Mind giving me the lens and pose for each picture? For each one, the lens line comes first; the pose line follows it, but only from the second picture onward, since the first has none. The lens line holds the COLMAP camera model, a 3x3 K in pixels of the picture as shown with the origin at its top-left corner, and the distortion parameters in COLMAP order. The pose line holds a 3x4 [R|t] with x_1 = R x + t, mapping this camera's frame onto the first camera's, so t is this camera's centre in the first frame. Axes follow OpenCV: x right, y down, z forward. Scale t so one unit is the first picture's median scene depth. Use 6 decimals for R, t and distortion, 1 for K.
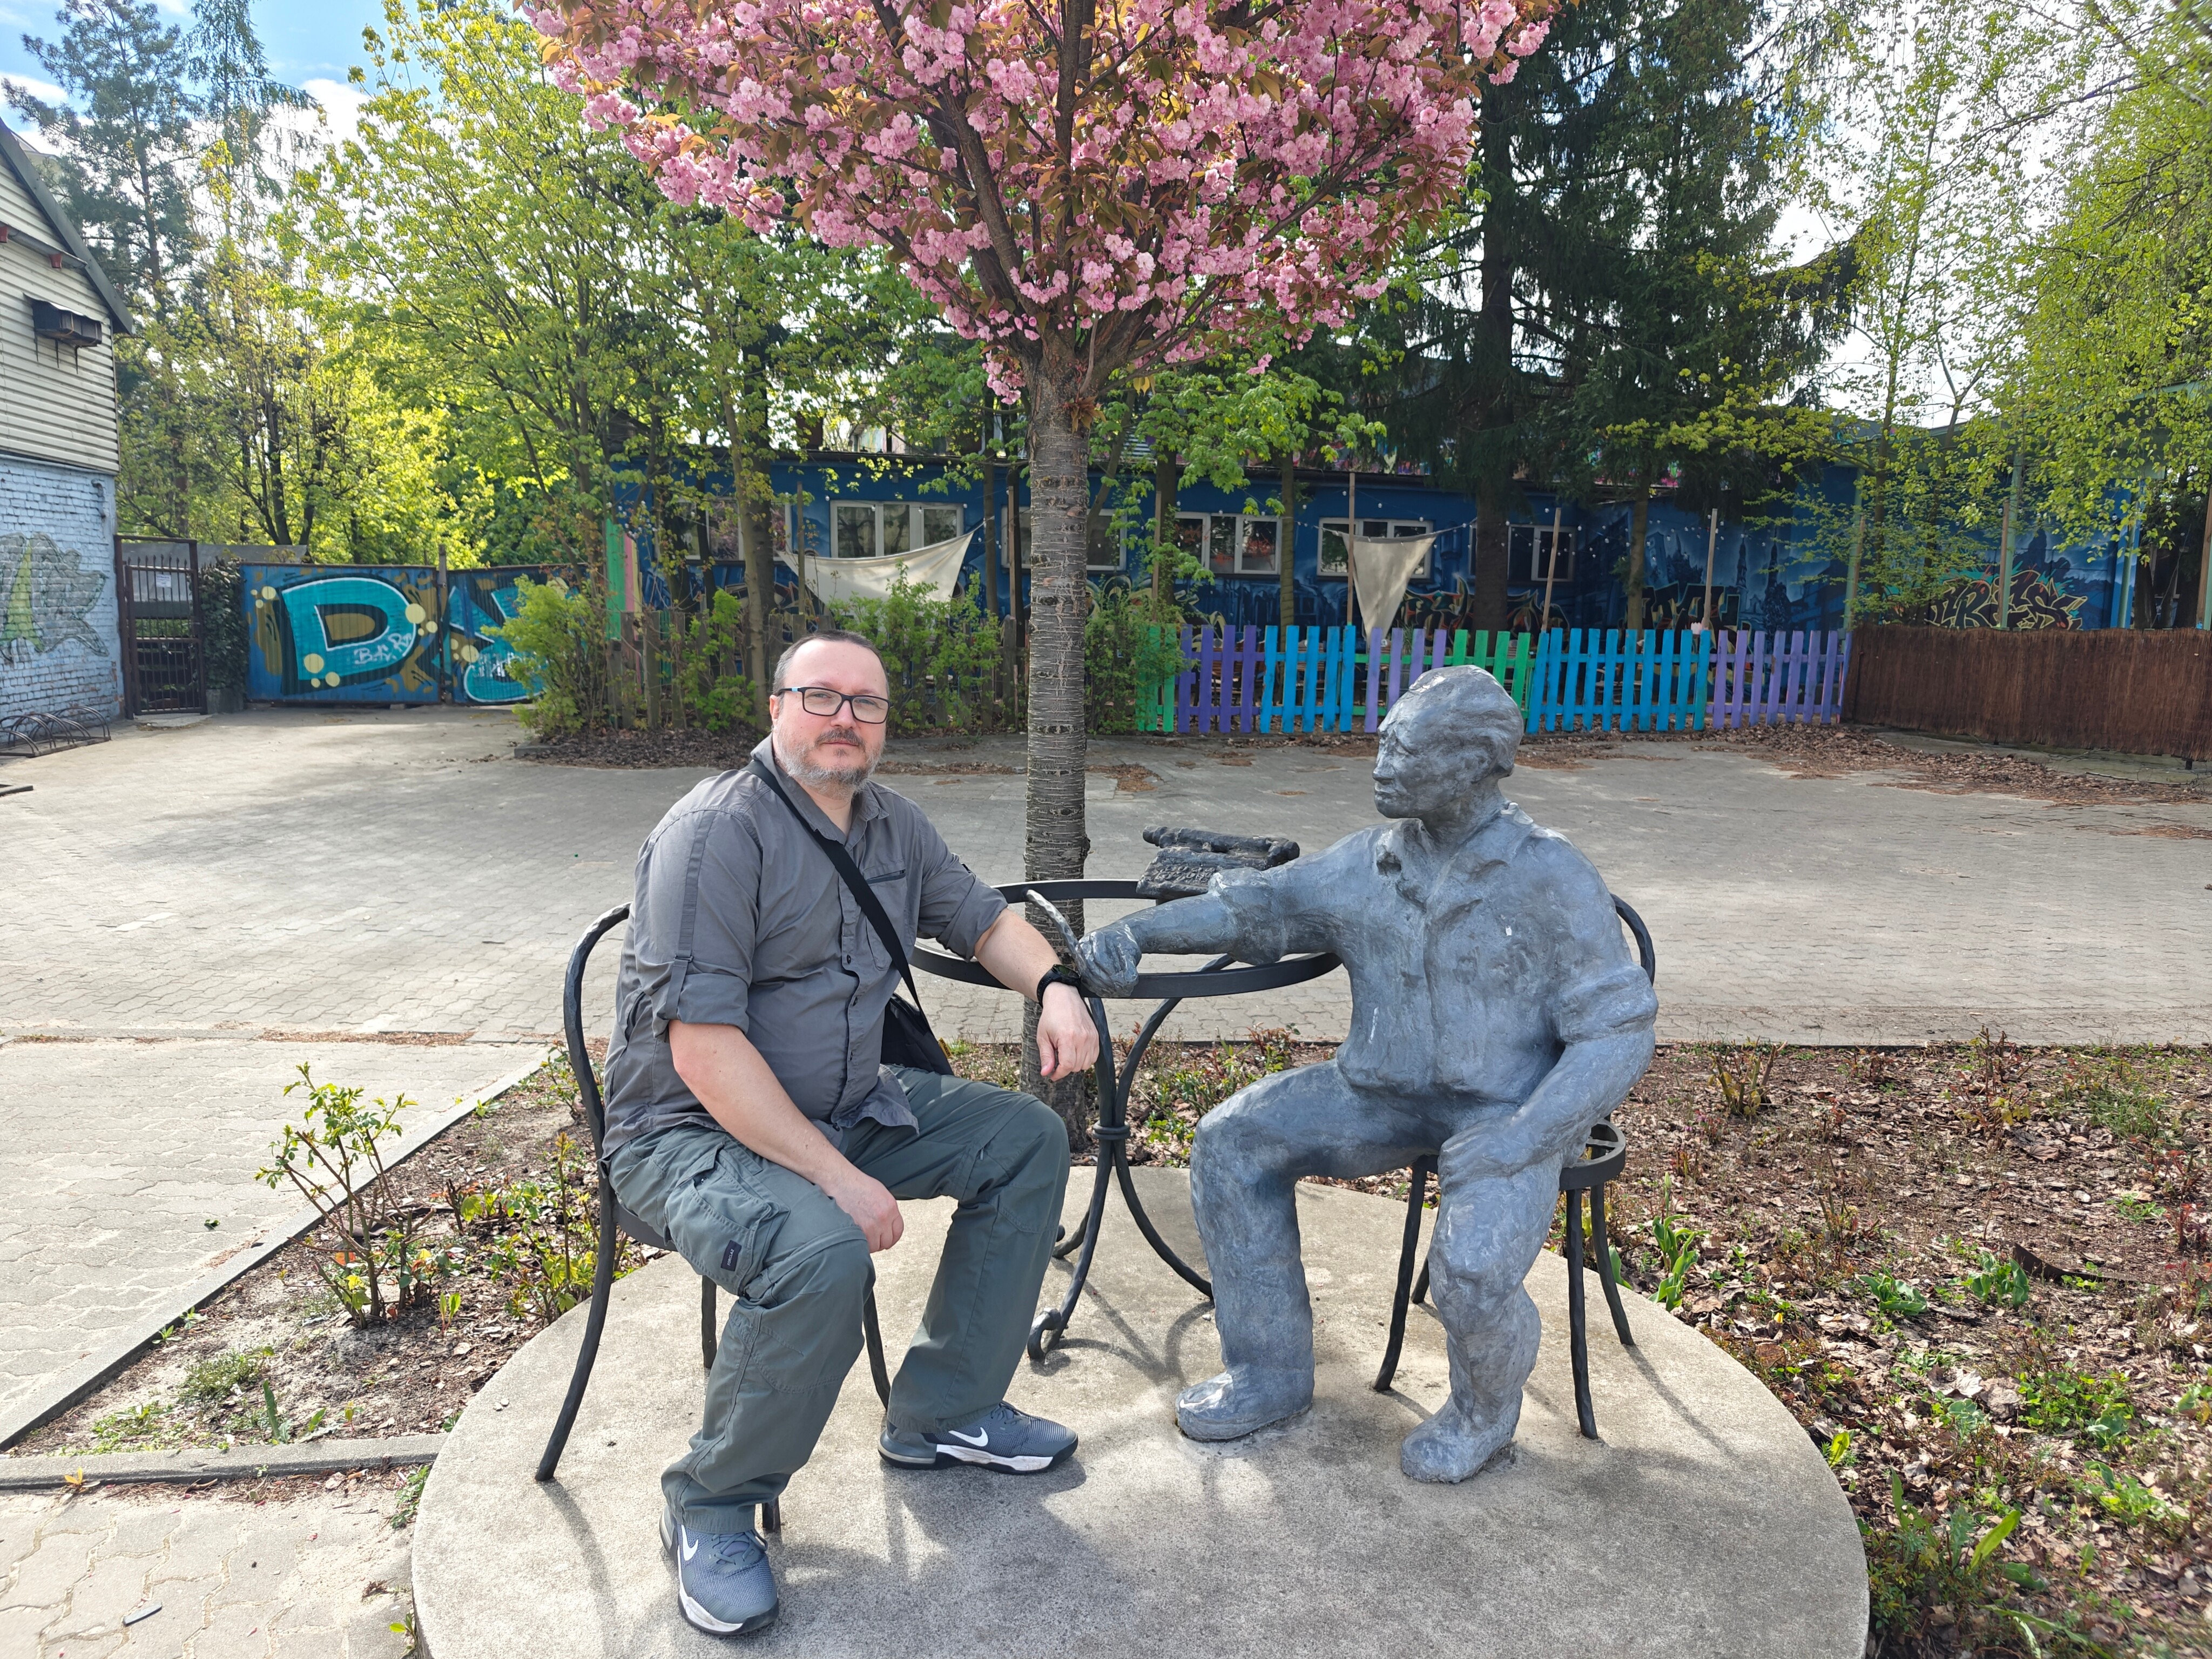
lens RADIAL K [[1517.8, 0, 1096.4], [0, 1517.8, 846.1], [0, 0, 1]] dist [0.039994, -0.042449]
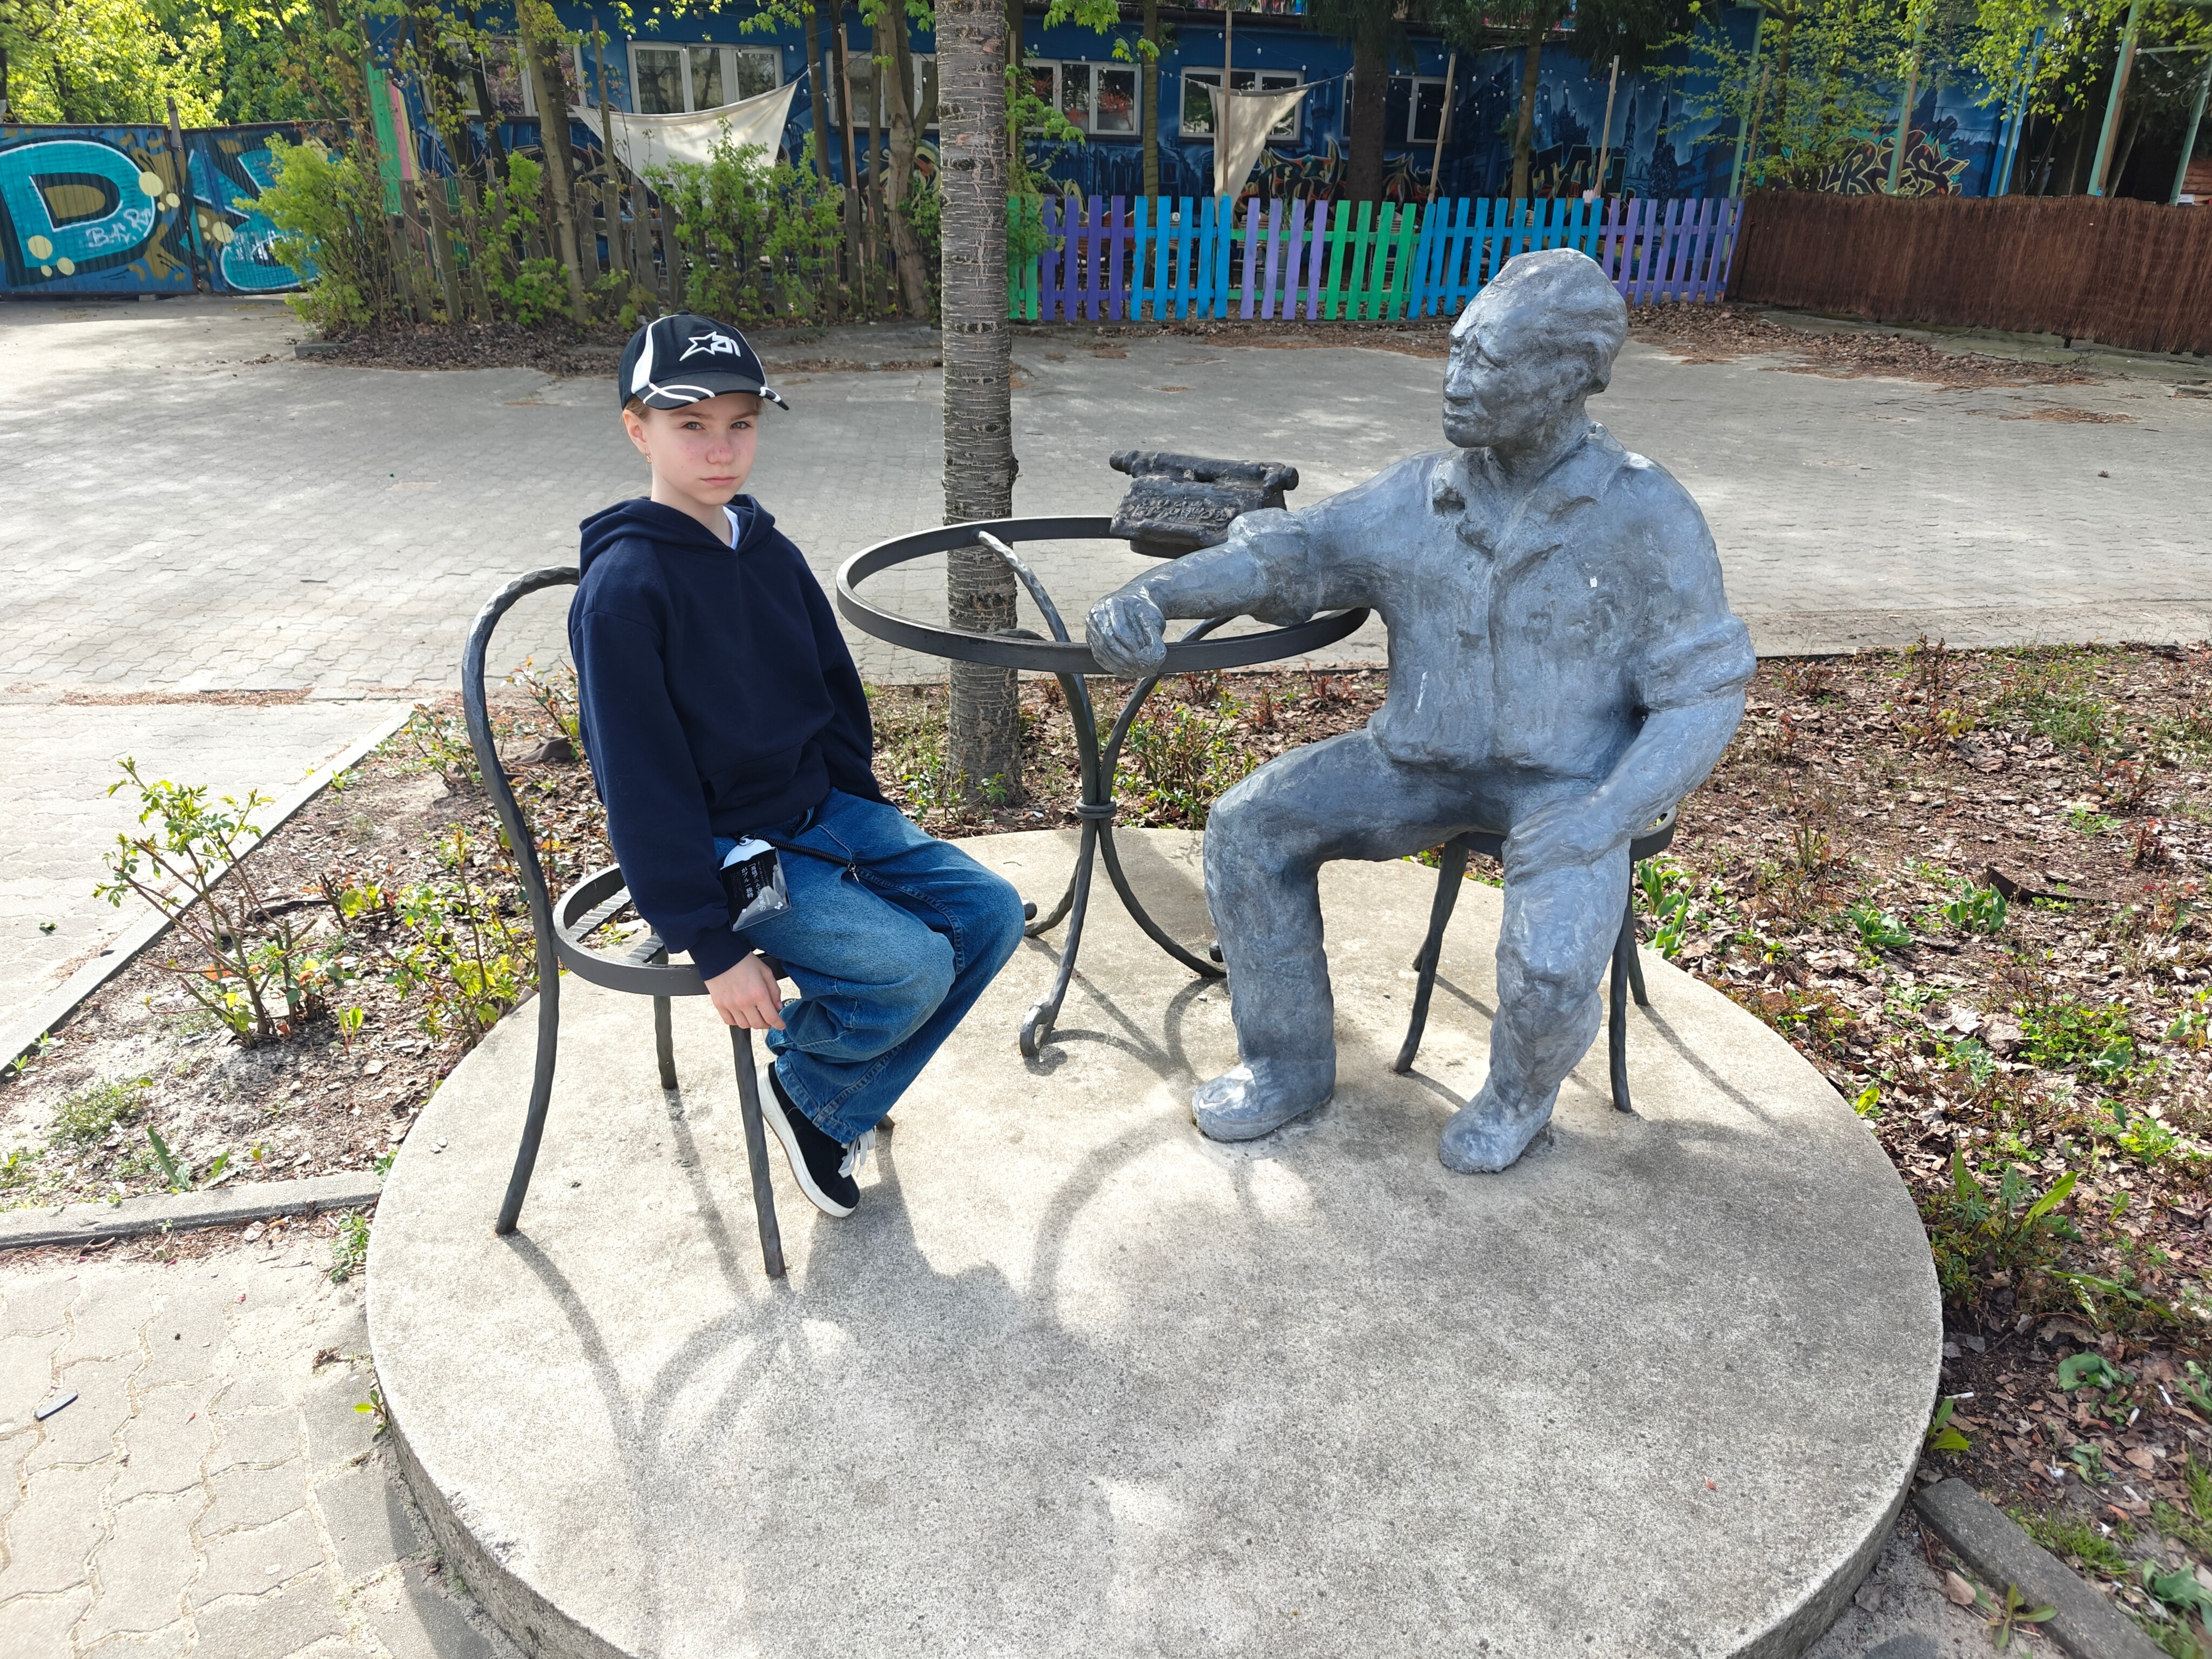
lens RADIAL K [[1517.8, 0, 1096.4], [0, 1517.8, 846.1], [0, 0, 1]] dist [0.039994, -0.042449]
pose [[0.994789, -0.043428, 0.092244, -0.066696], [0.018391, 0.966341, 0.256608, -0.018538], [-0.100284, -0.253574, 0.962104, 0.121940]]
